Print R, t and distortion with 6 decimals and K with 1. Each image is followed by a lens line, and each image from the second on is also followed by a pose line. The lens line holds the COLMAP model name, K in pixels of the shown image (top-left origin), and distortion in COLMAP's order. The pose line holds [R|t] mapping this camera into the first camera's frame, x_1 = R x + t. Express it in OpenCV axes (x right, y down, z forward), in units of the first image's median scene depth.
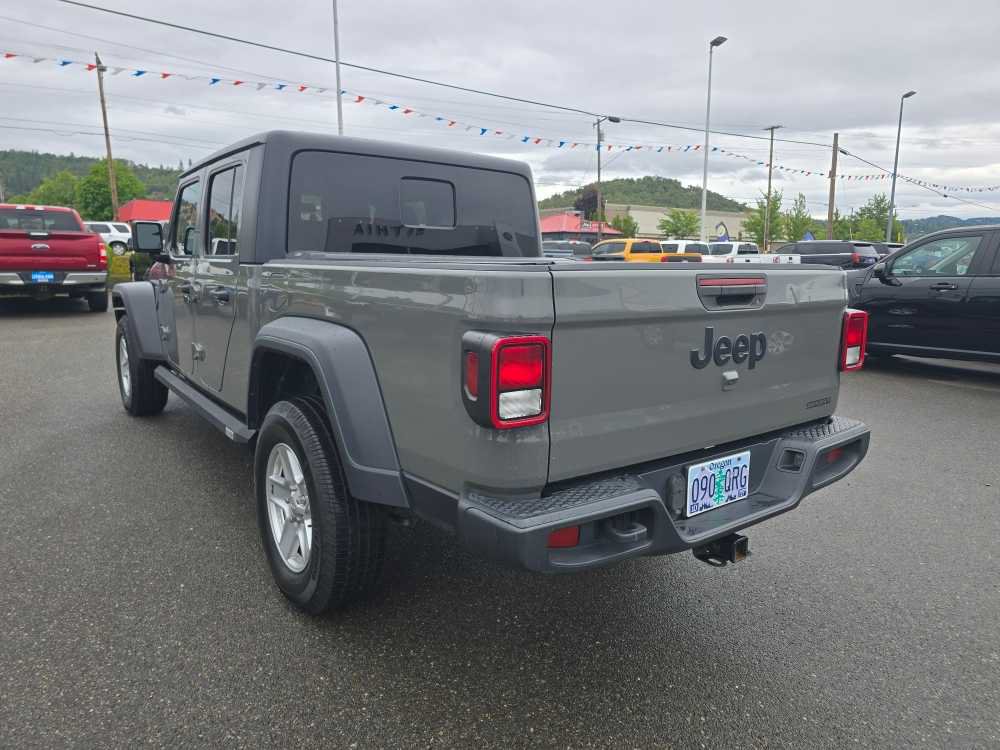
lens RADIAL K [[673.9, 0, 496.2], [0, 673.9, 367.9], [0, 0, 1]] dist [0.038810, -0.026809]
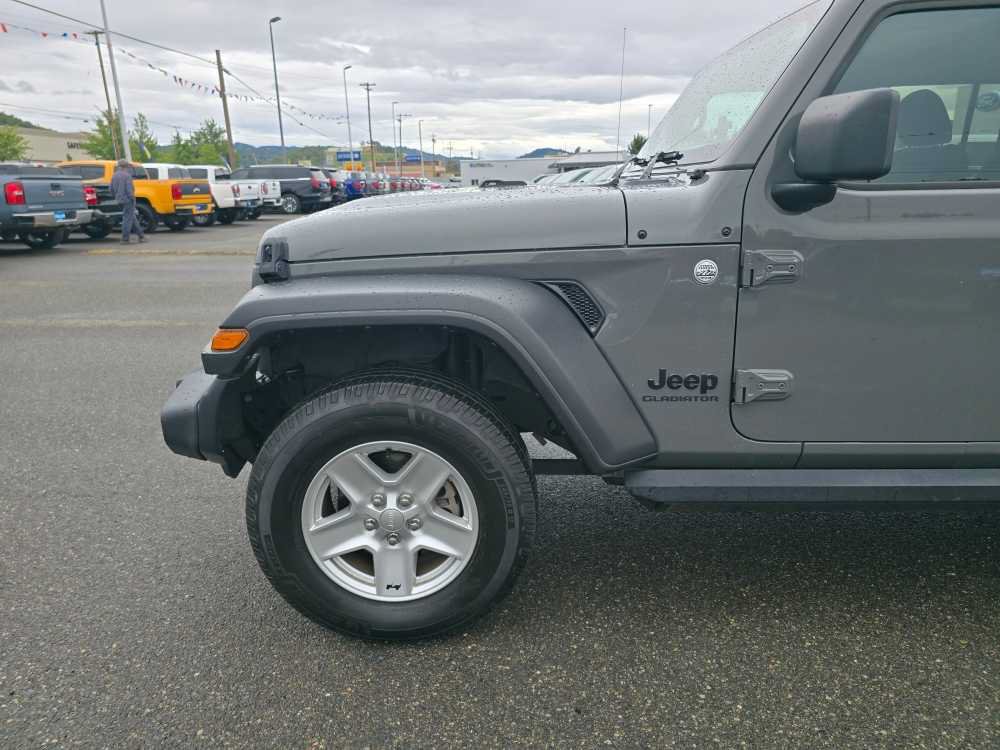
lens RADIAL K [[673.9, 0, 510.8], [0, 673.9, 372.5], [0, 0, 1]] dist [0.038810, -0.026809]
pose [[0.591062, -0.239549, 0.770235, -0.458364], [0.154256, 0.970830, 0.183562, -0.071515], [-0.791739, 0.010317, 0.610772, 0.391424]]
